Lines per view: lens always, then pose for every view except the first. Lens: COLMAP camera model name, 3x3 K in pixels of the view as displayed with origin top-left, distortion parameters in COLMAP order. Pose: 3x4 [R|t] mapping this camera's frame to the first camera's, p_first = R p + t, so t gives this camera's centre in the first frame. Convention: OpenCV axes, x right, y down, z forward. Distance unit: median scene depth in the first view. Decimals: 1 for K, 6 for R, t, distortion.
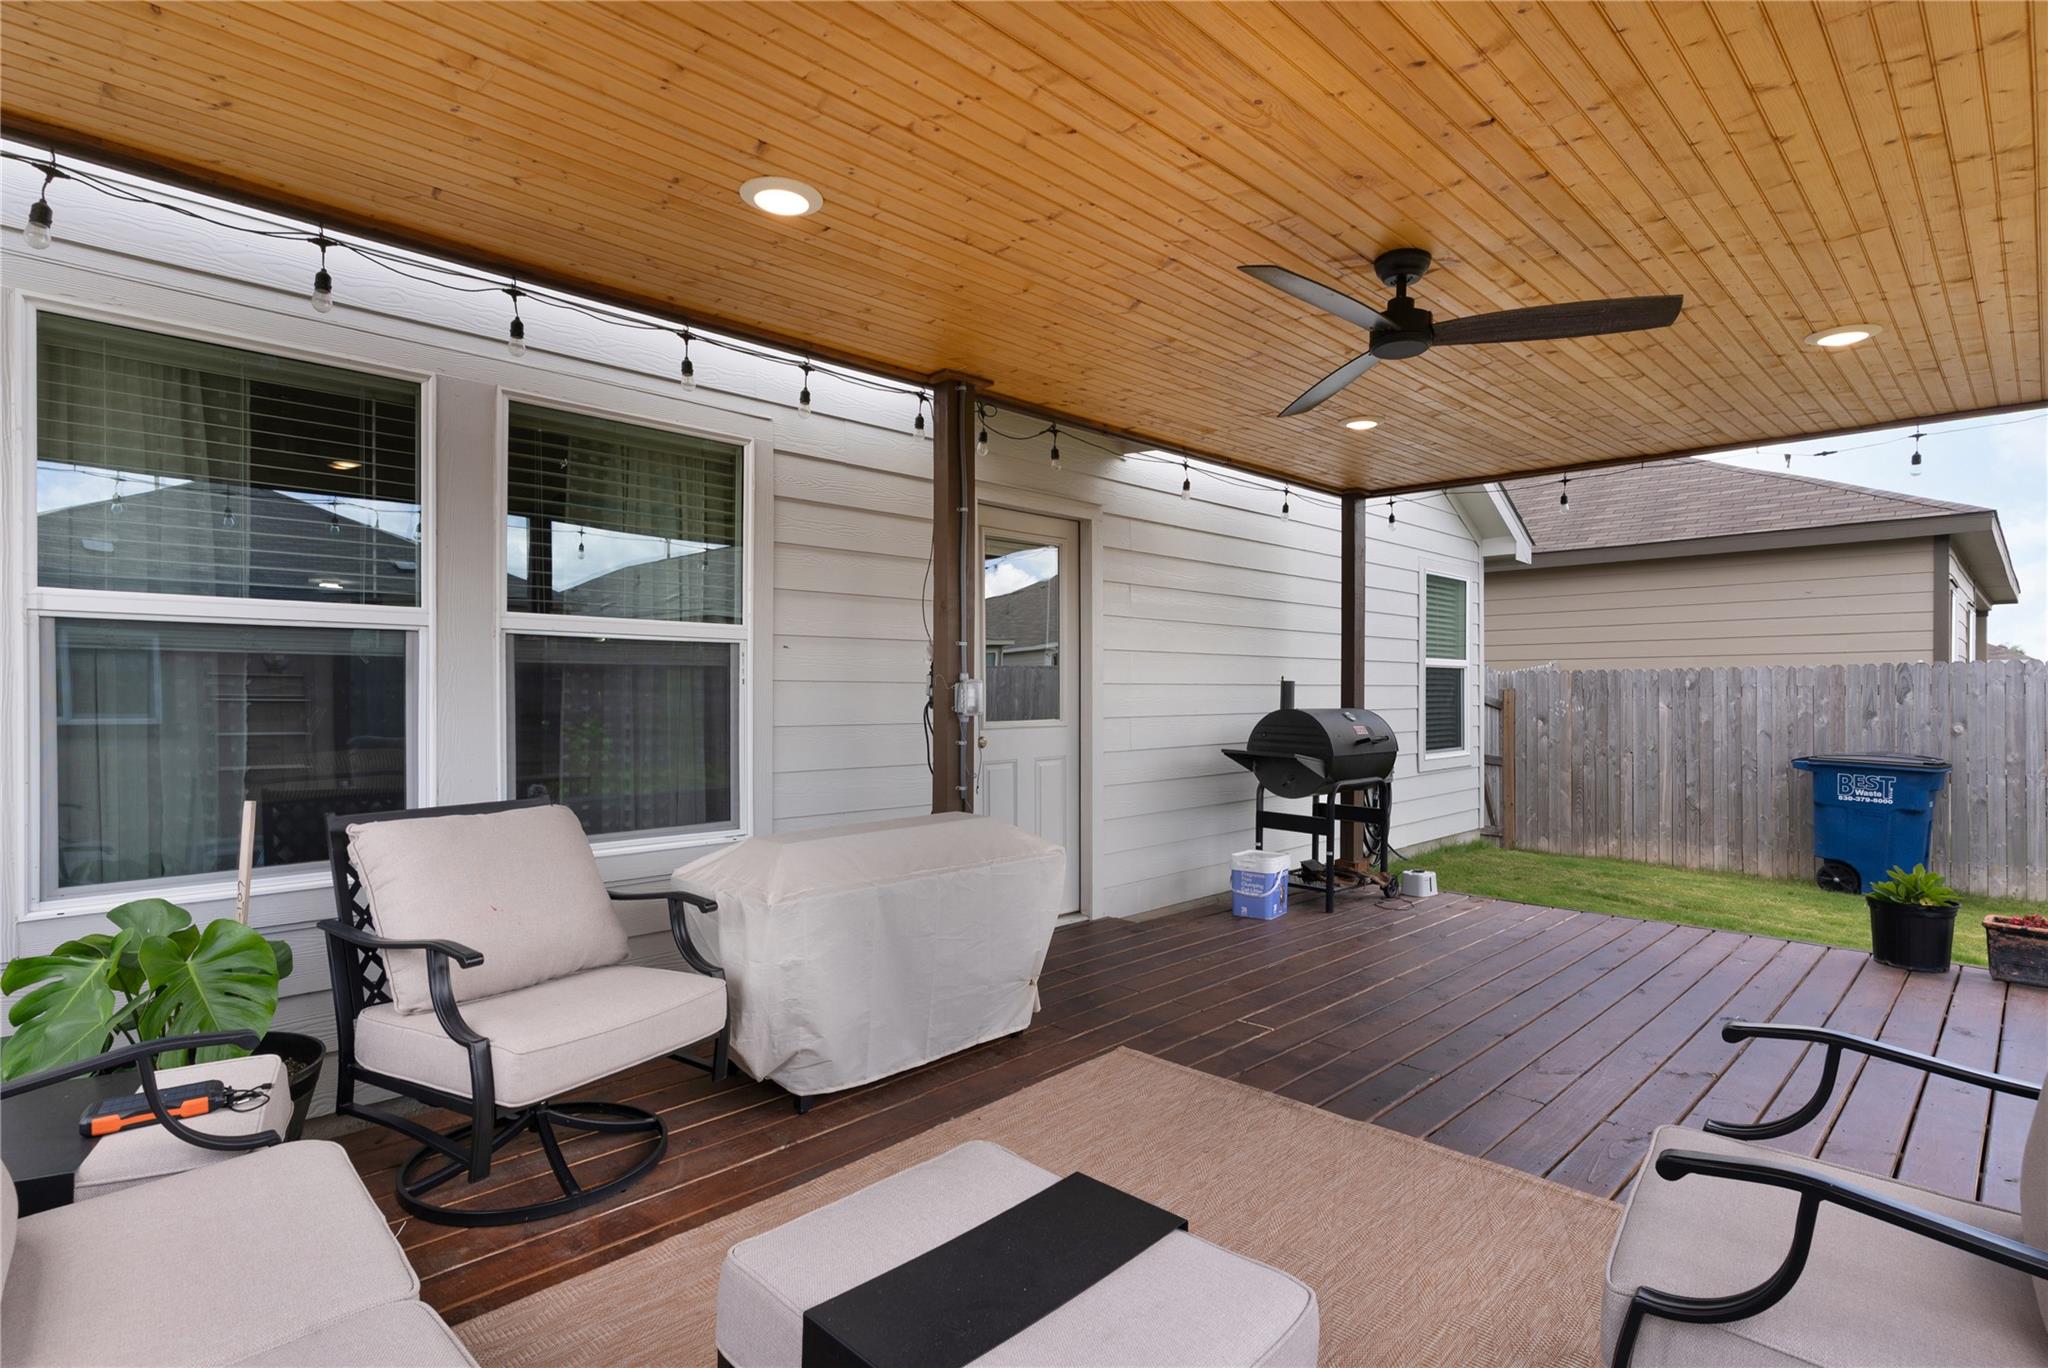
lens RADIAL K [[1005.4, 0, 1017.7], [0, 1005.4, 685.4], [0, 0, 1]] dist [0.001507, -0.000166]
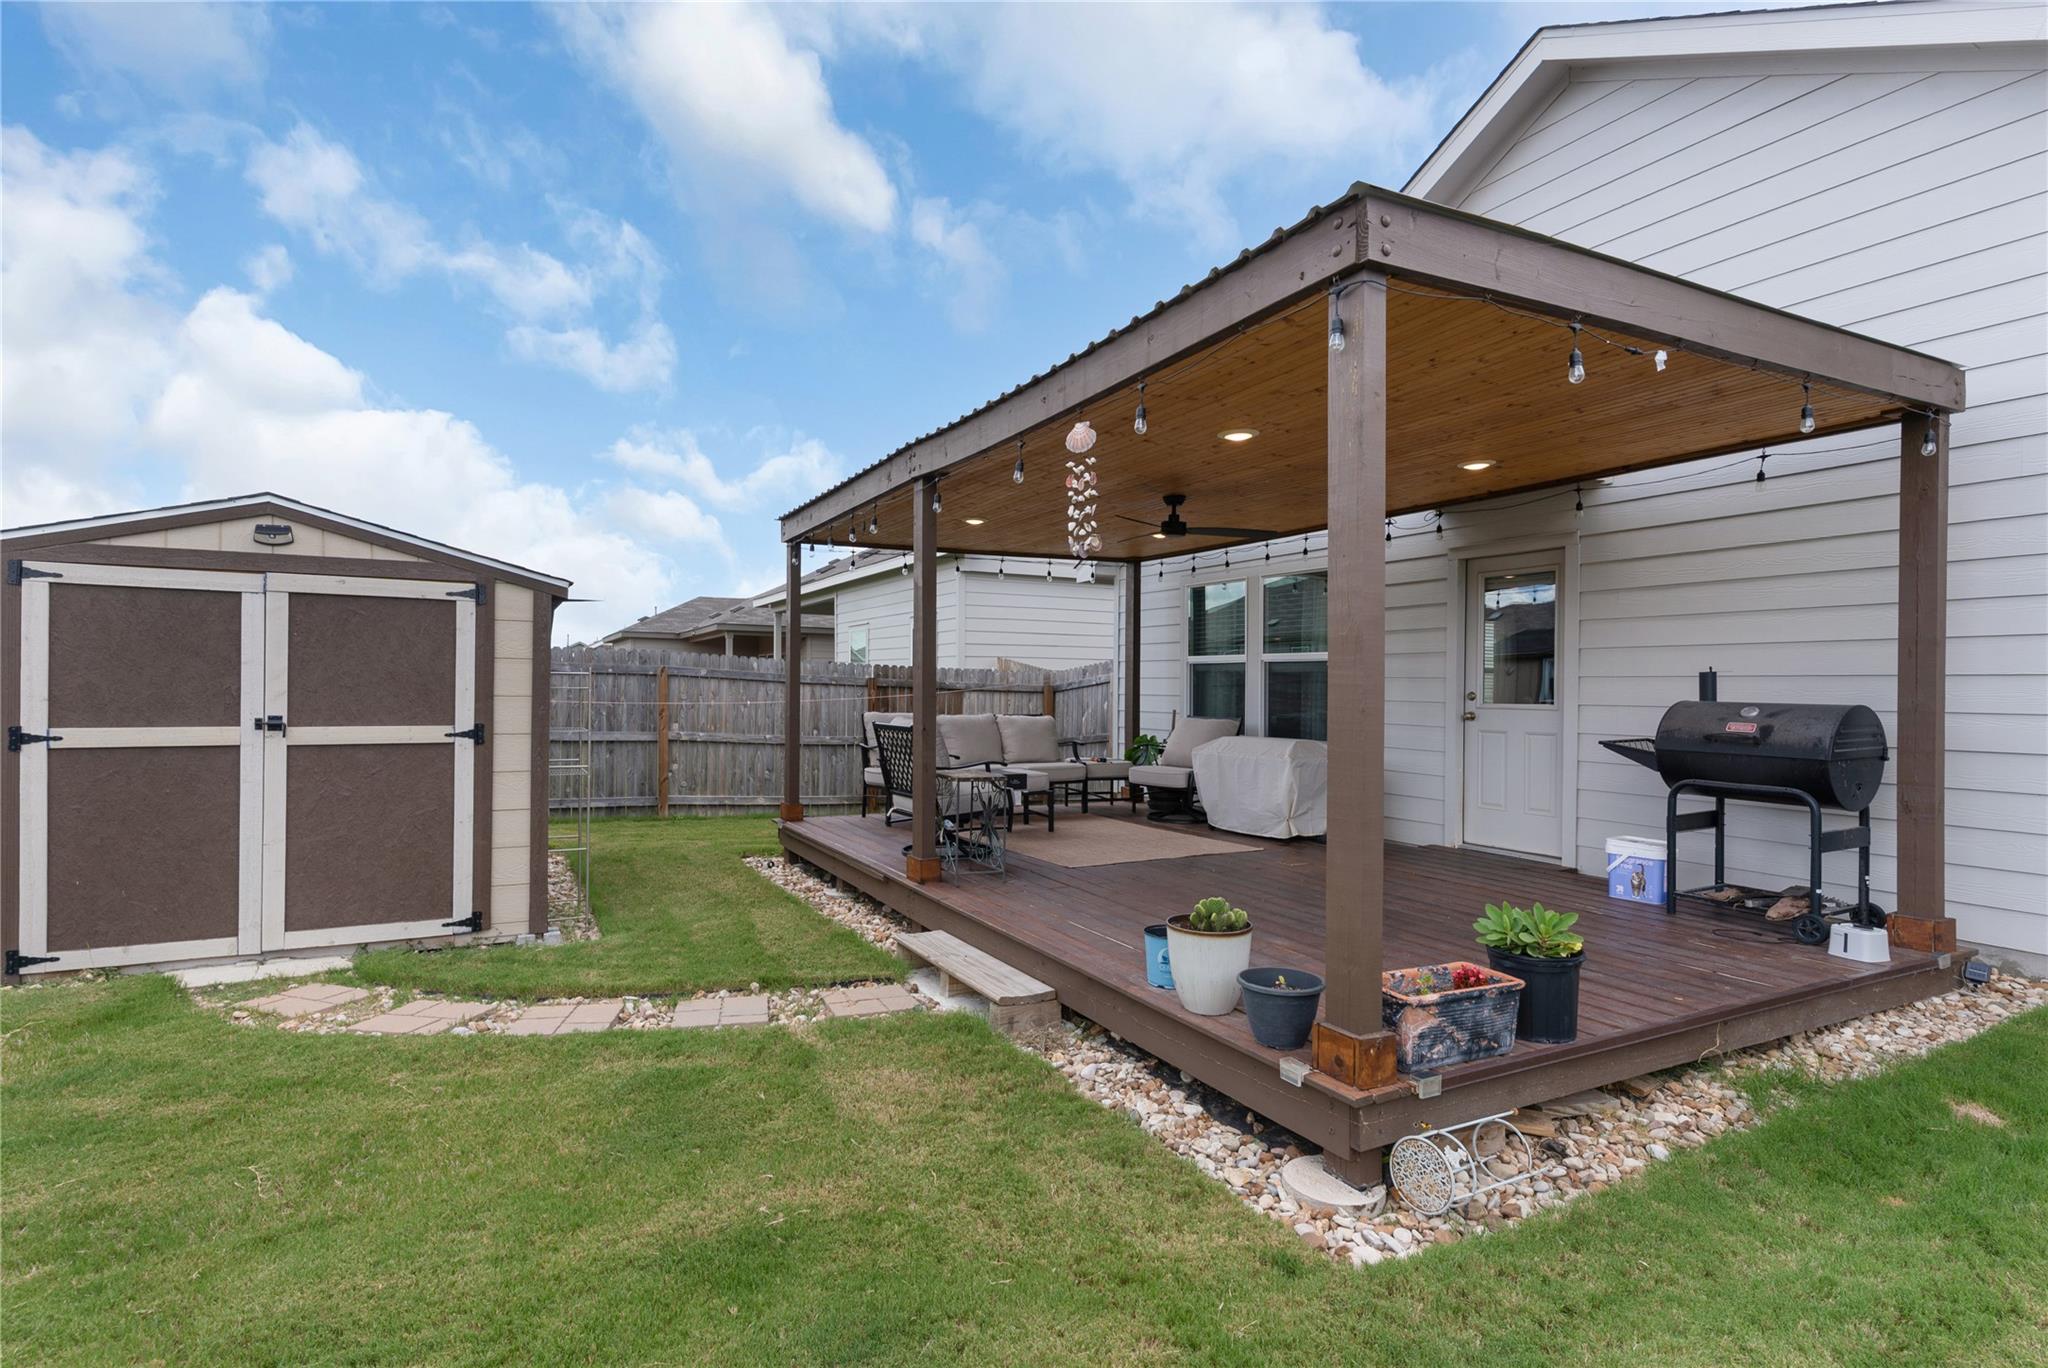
lens RADIAL K [[1003.9, 0, 1015.2], [0, 1003.9, 693.7], [0, 0, 1]] dist [0.004196, -0.000634]
pose [[-0.283747, 0.000042, -0.958899, 1.543681], [-0.002914, 0.999995, 0.000907, 0.018995], [0.958895, 0.003051, -0.283745, 0.740667]]
